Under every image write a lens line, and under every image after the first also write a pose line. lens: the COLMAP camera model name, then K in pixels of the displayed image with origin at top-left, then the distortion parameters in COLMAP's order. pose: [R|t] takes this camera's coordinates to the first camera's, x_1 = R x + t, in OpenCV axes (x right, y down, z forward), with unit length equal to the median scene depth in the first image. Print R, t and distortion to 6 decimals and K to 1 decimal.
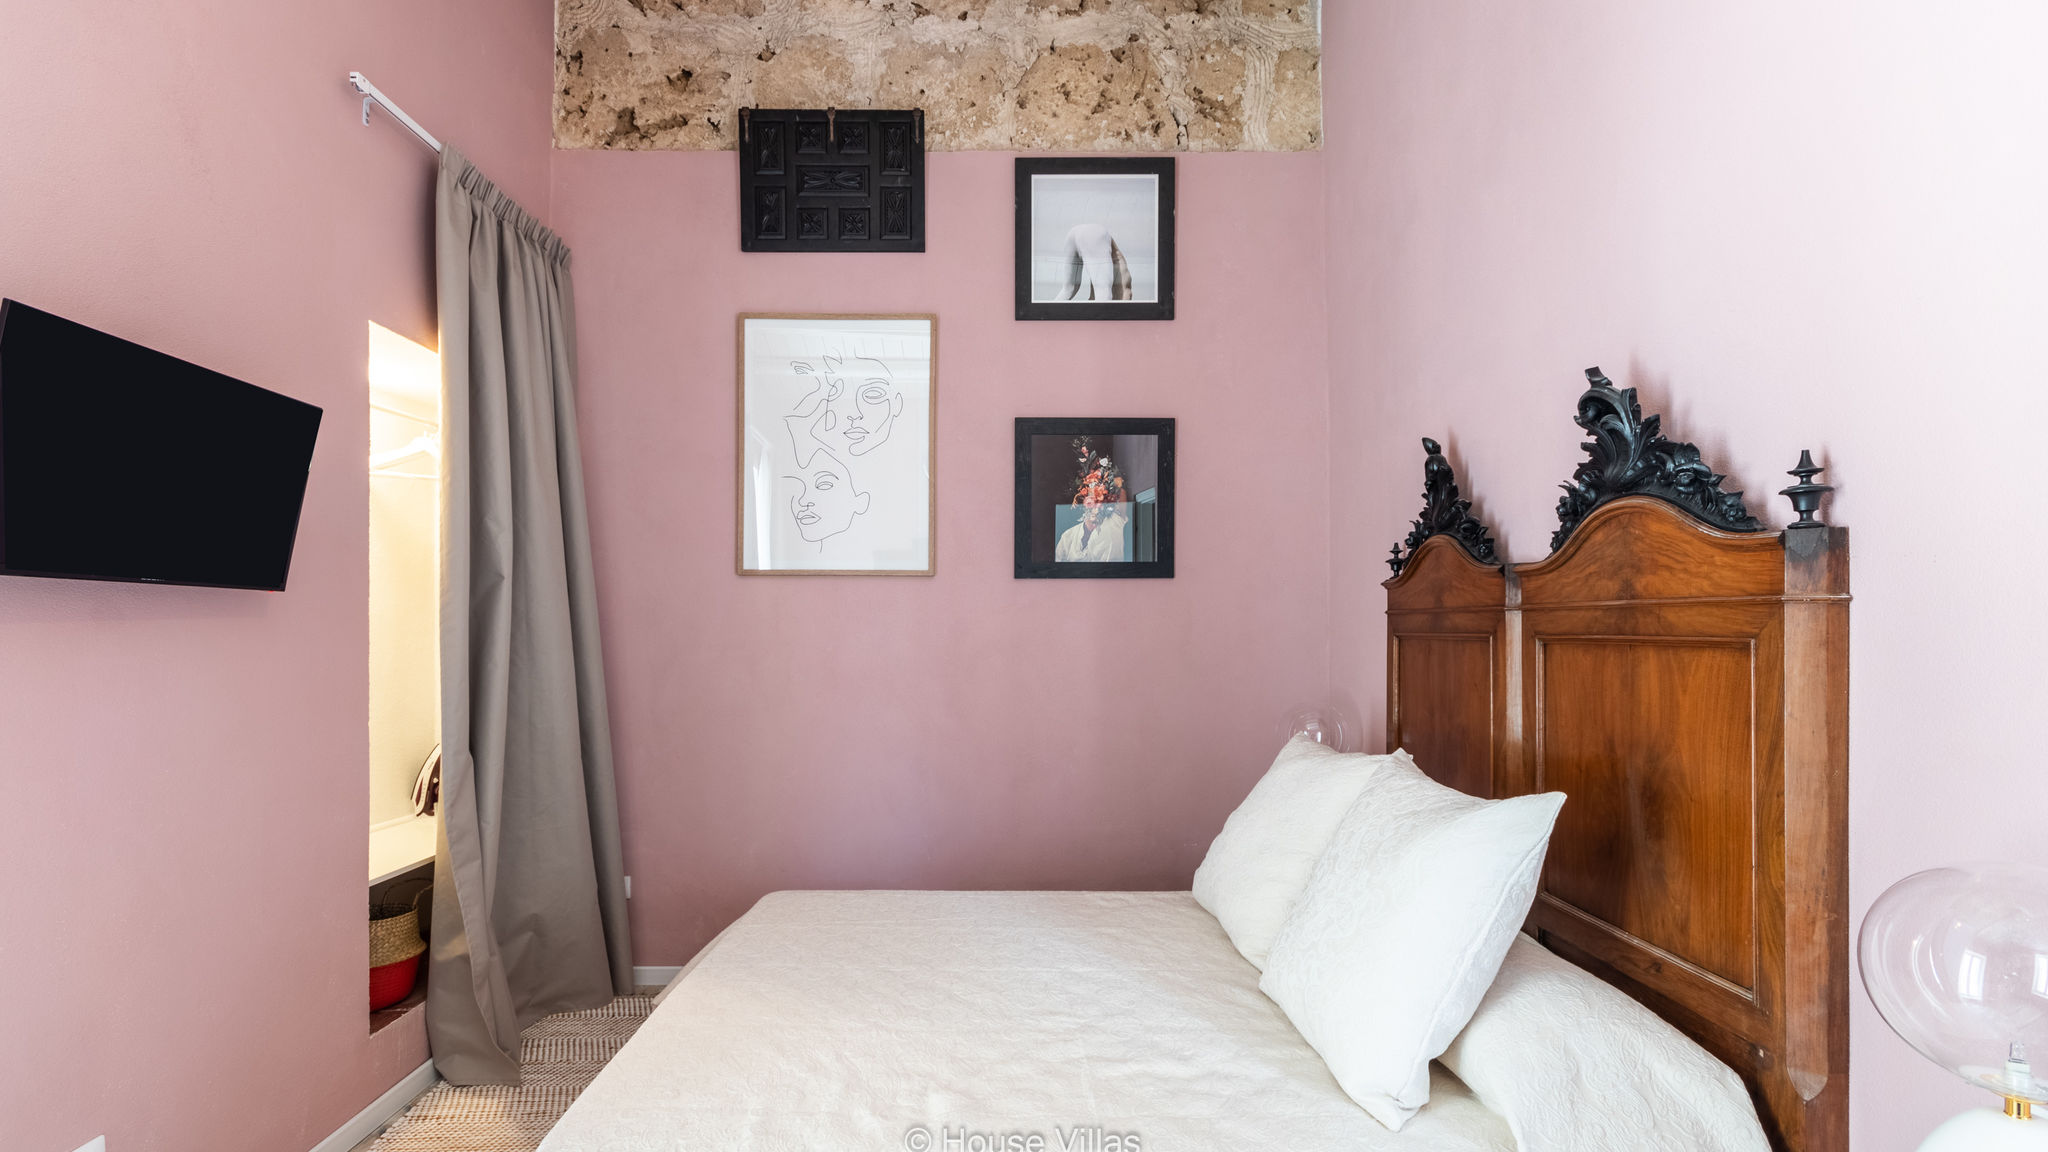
lens RADIAL K [[955.9, 0, 993.5], [0, 955.9, 636.0], [0, 0, 1]] dist [0.002782, 0.000959]
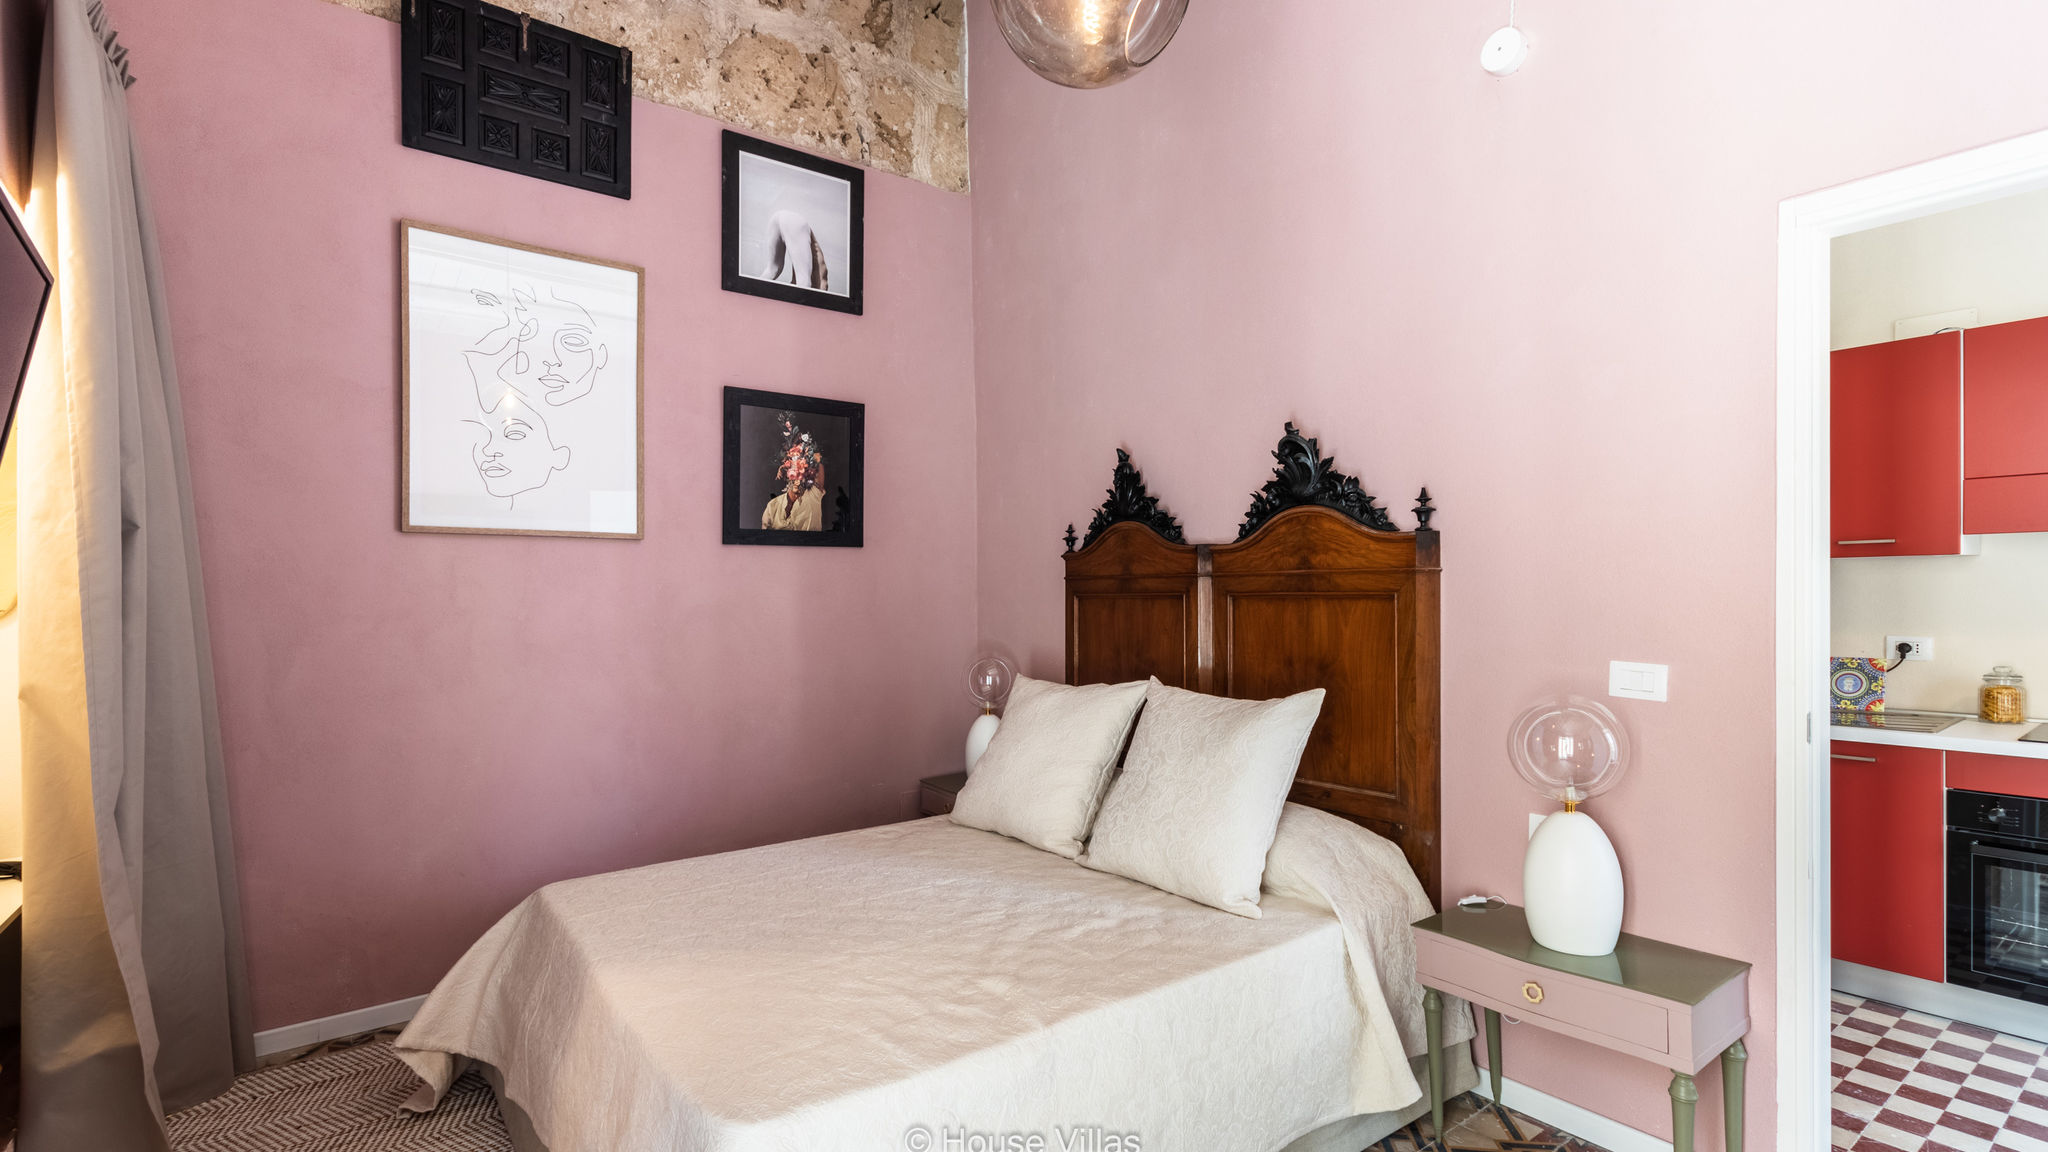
lens RADIAL K [[955.9, 0, 992.7], [0, 955.9, 608.1], [0, 0, 1]] dist [0.002782, 0.000959]
pose [[0.797632, -0.015293, 0.602951, -0.541822], [0.013529, 0.999881, 0.007464, 0.005525], [-0.602993, 0.002204, 0.797743, 0.030510]]
